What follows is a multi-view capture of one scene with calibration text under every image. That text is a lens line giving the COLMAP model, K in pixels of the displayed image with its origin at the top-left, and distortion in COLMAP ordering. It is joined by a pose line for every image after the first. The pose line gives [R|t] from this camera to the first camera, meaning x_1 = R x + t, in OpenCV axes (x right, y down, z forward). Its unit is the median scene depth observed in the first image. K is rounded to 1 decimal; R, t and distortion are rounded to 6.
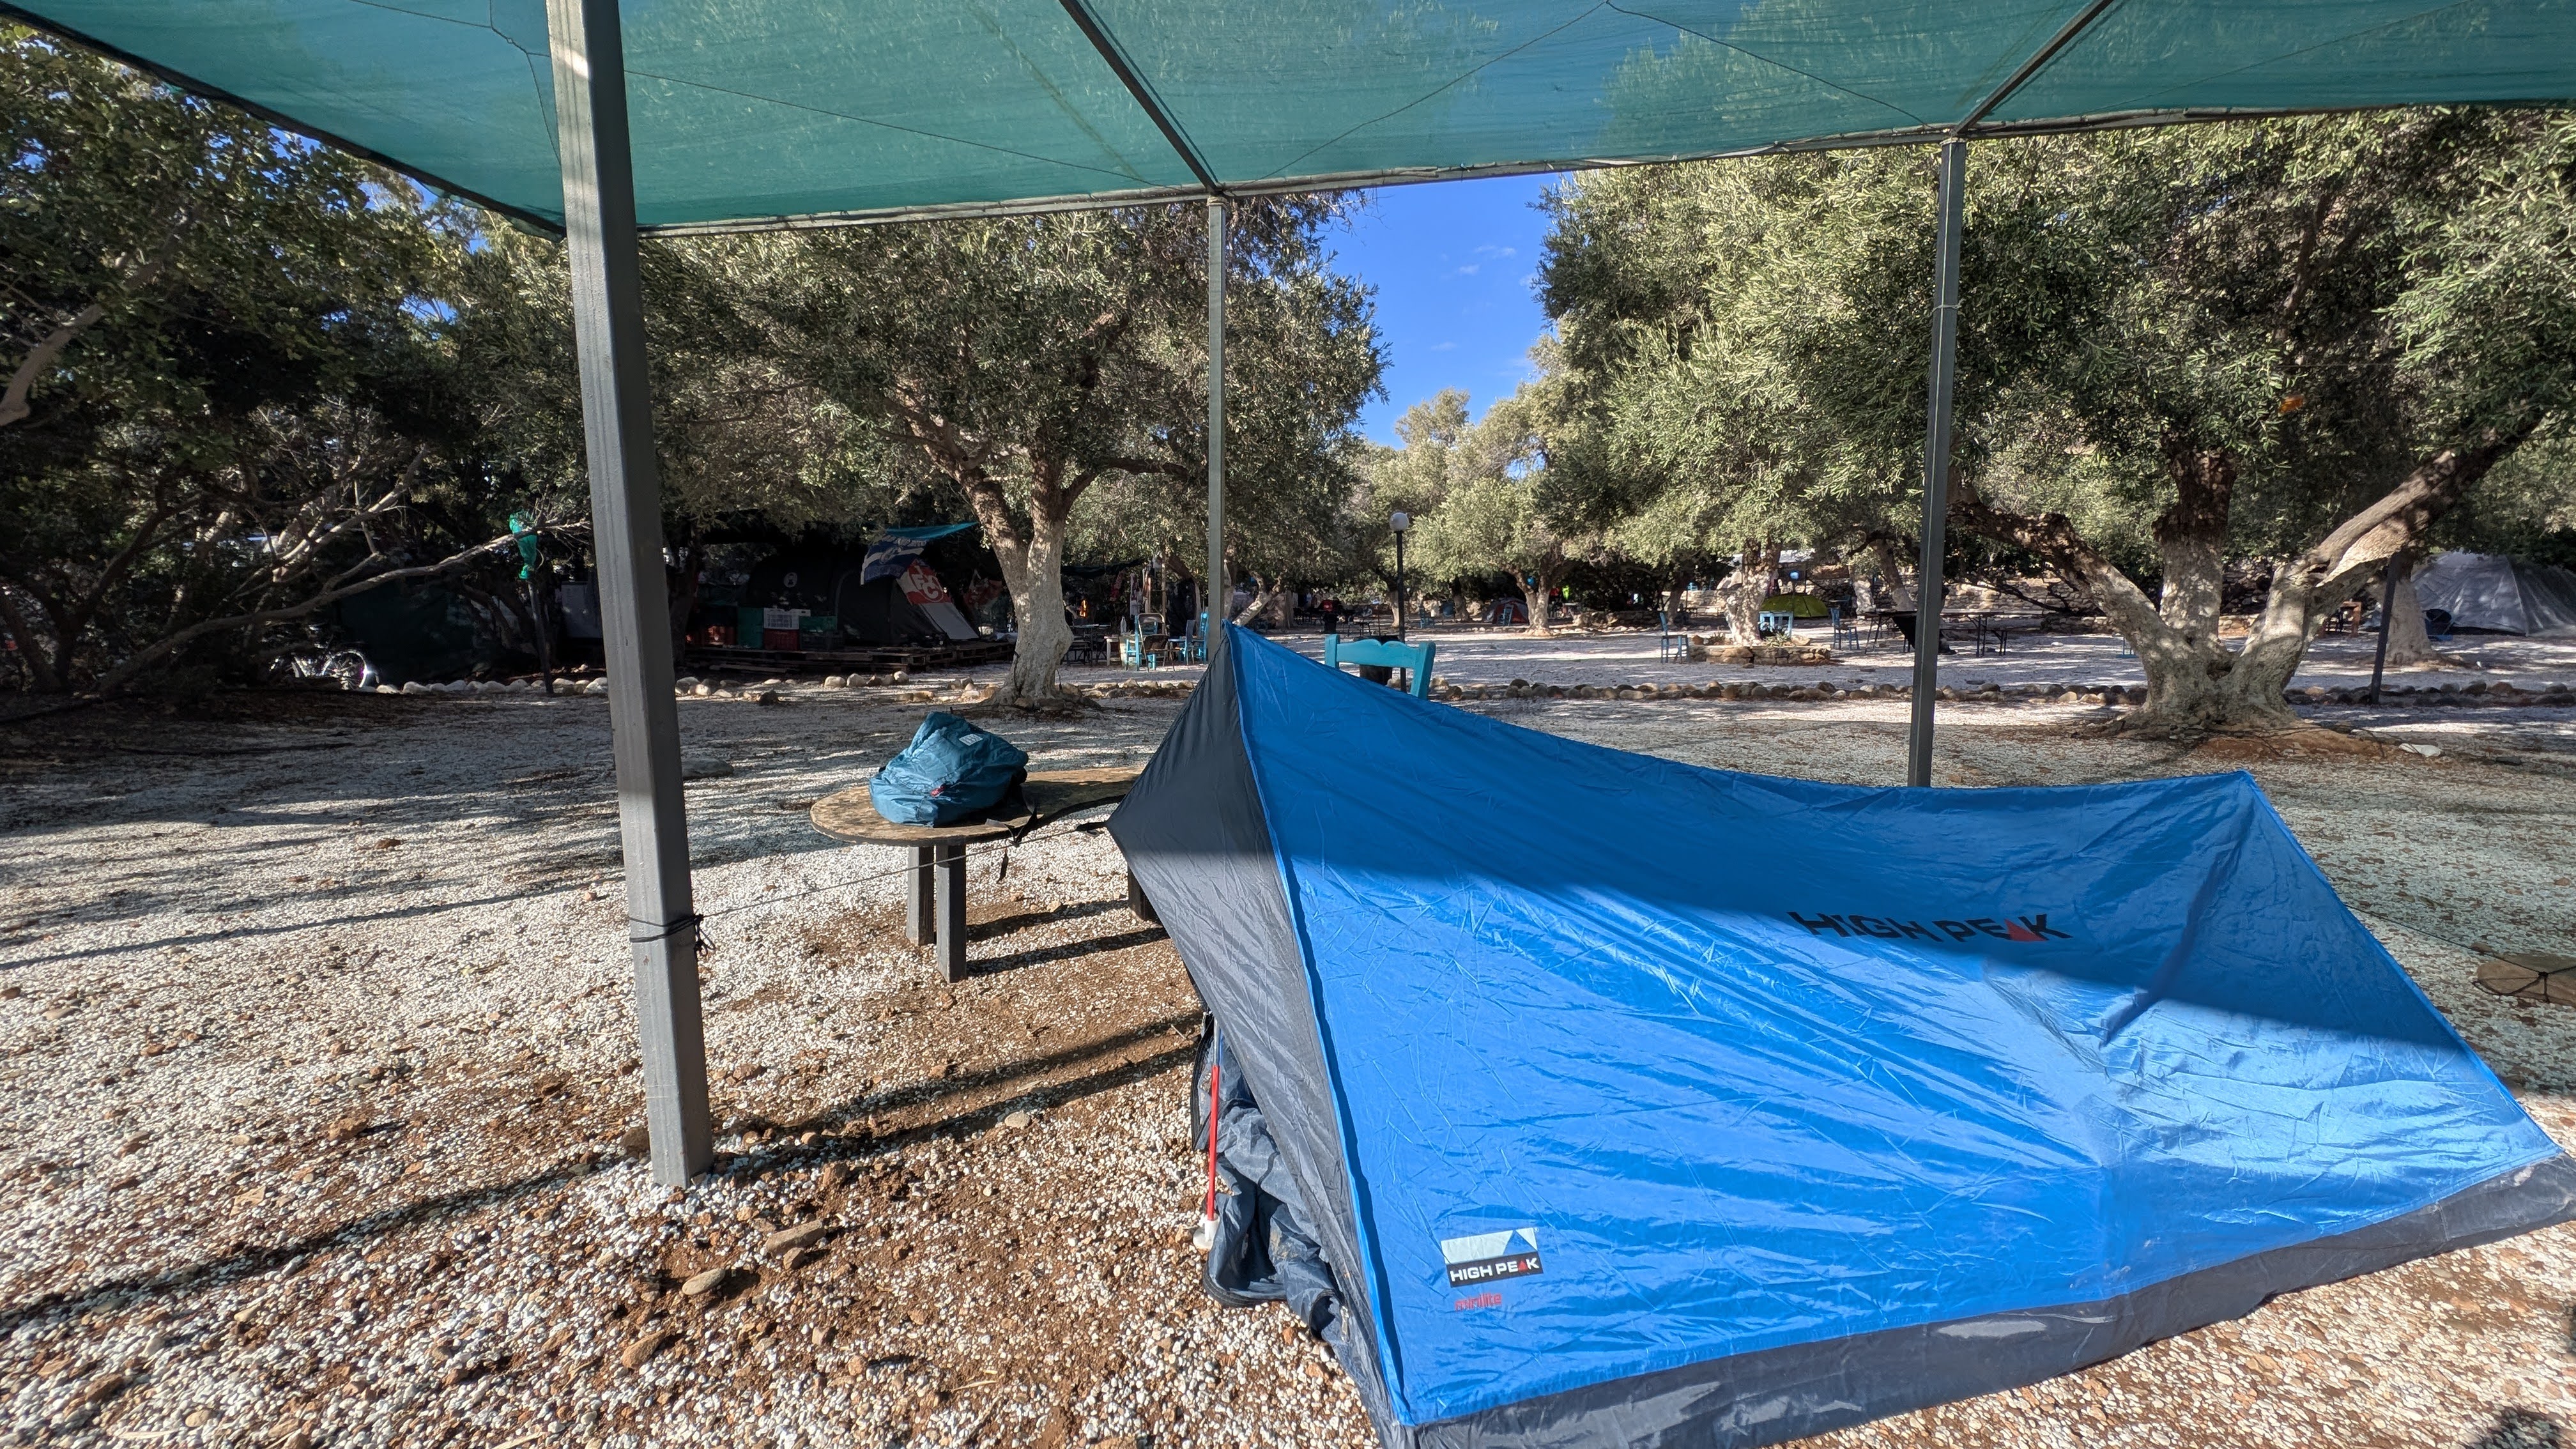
lens RADIAL K [[919.5, 0, 1275.4], [0, 919.5, 728.8], [0, 0, 1]] dist [-0.000764, -0.003045]
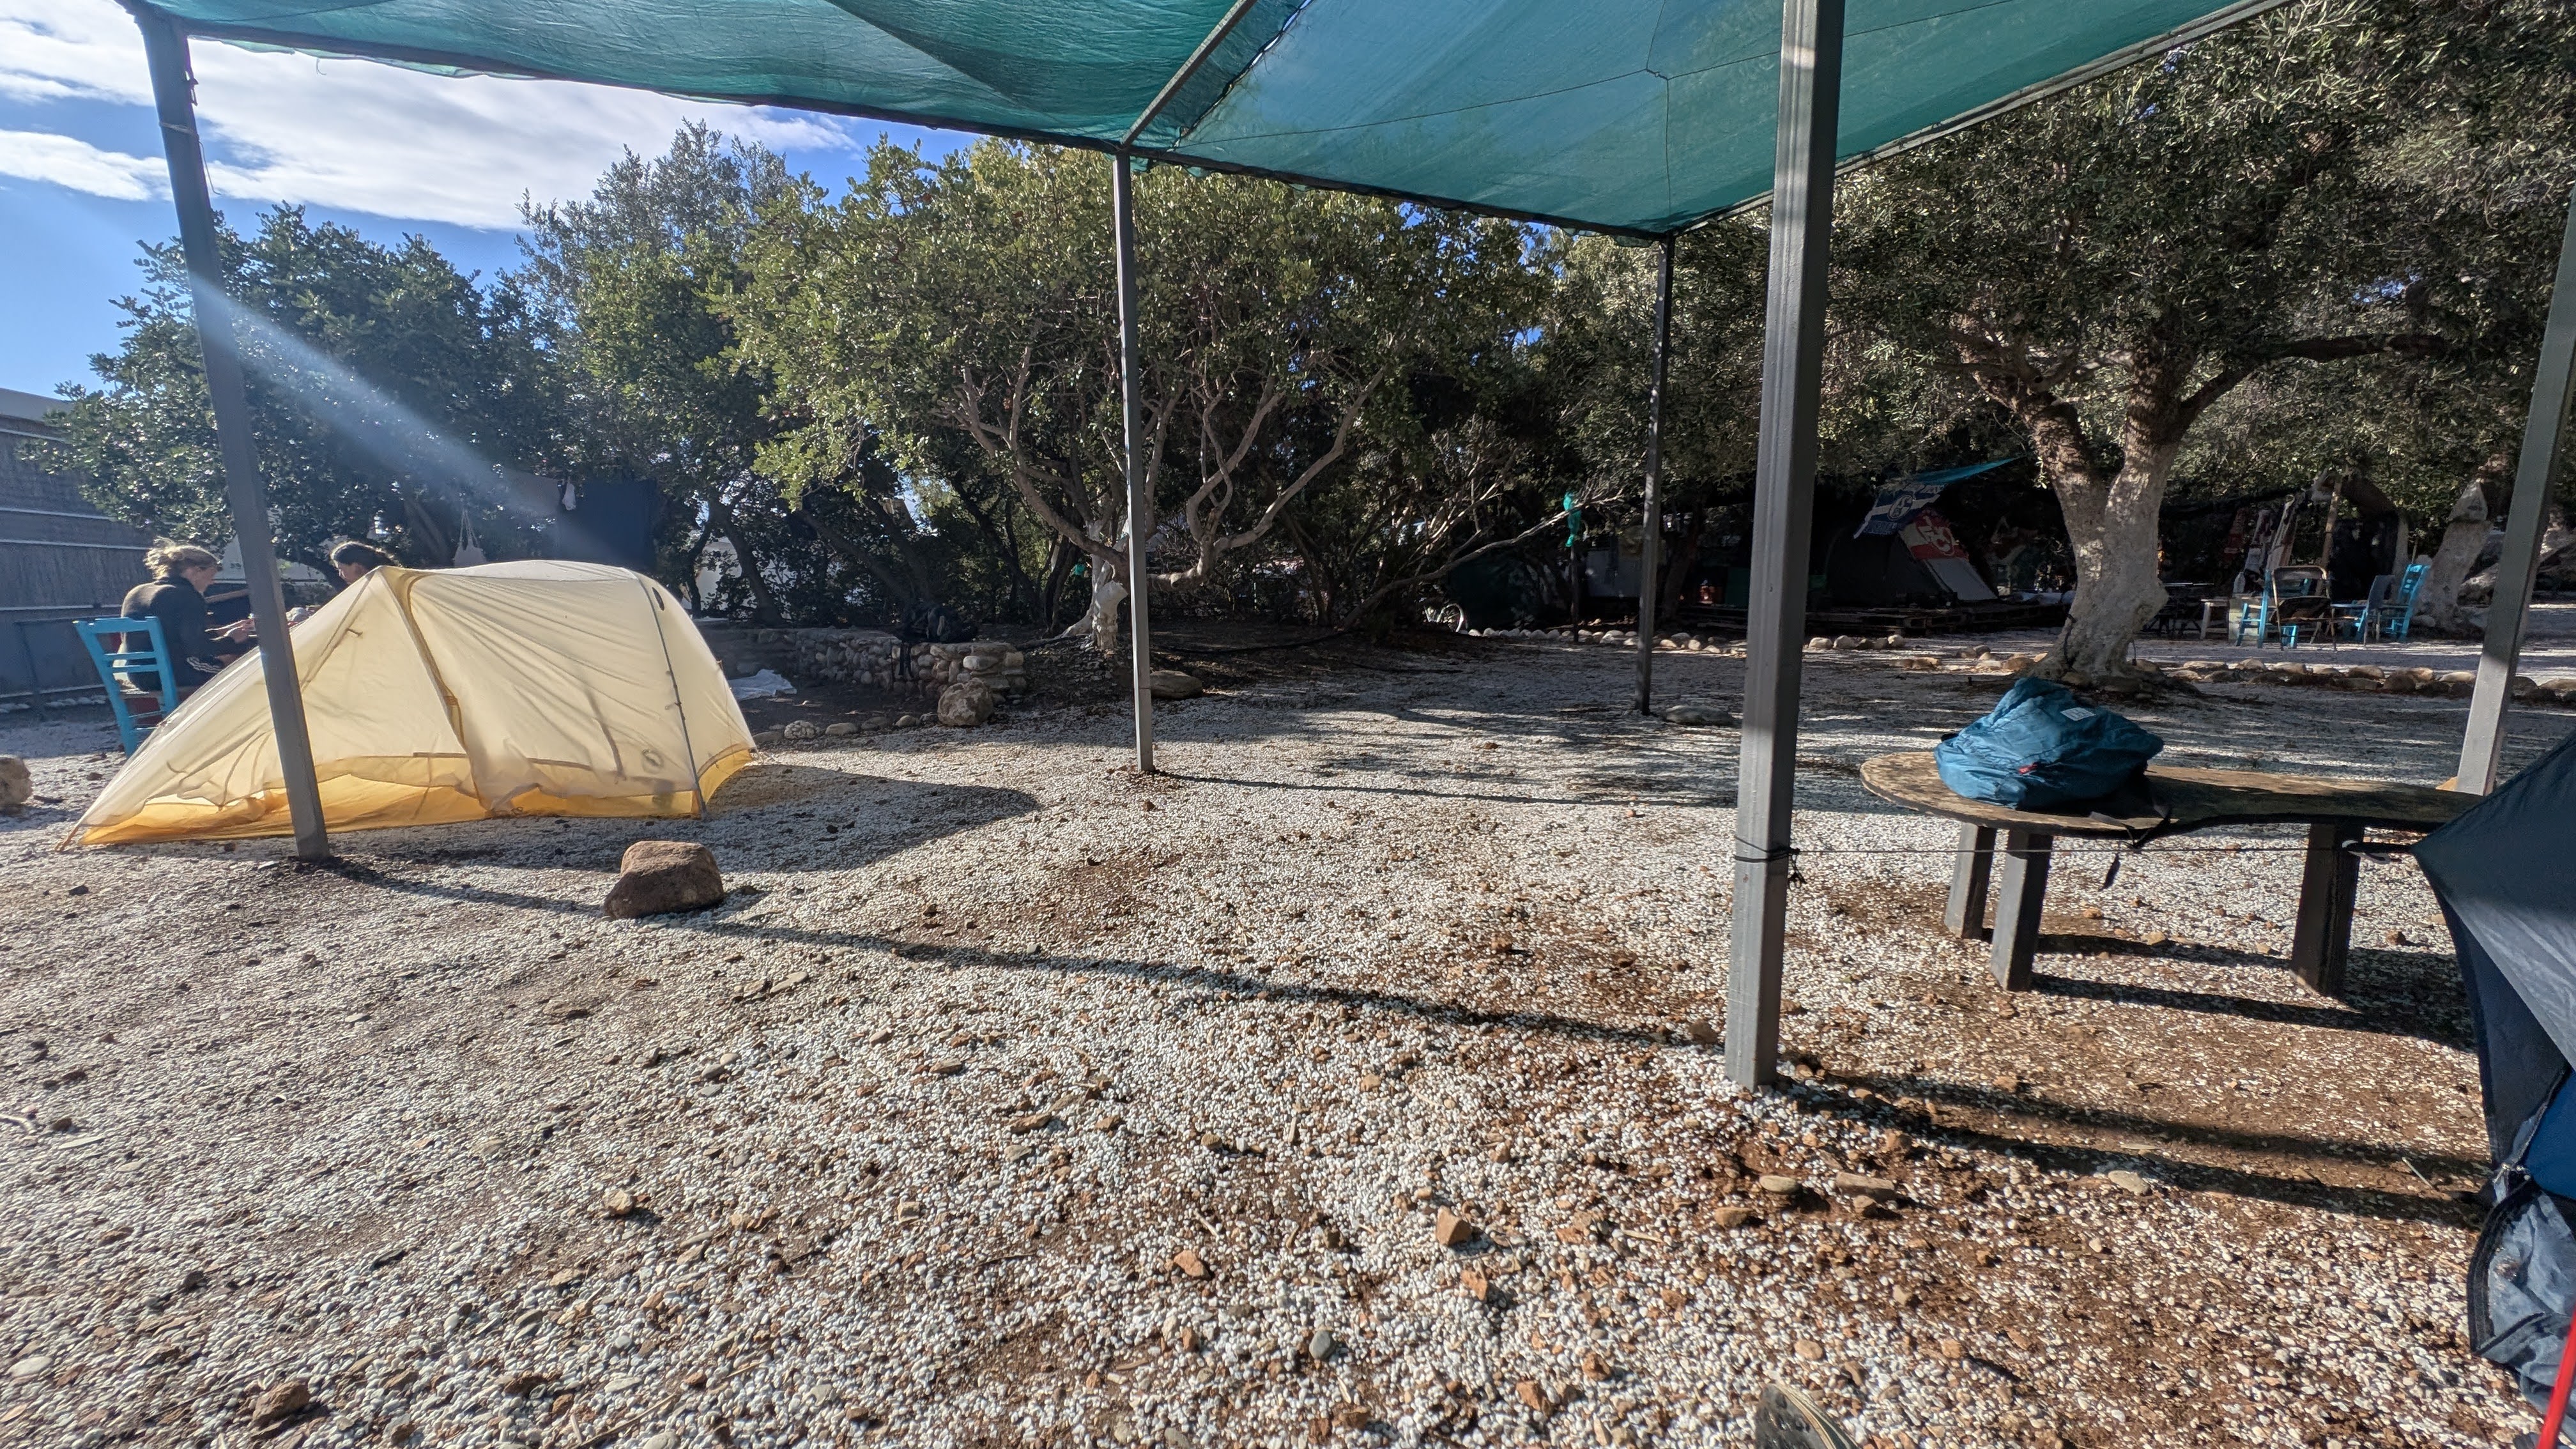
lens RADIAL K [[919.5, 0, 1275.4], [0, 919.5, 728.8], [0, 0, 1]] dist [-0.000764, -0.003045]
pose [[0.600540, 0.117162, -0.790965, -0.119497], [-0.086670, 0.992916, 0.081272, 0.022443], [0.794884, 0.019745, 0.606440, -0.087173]]
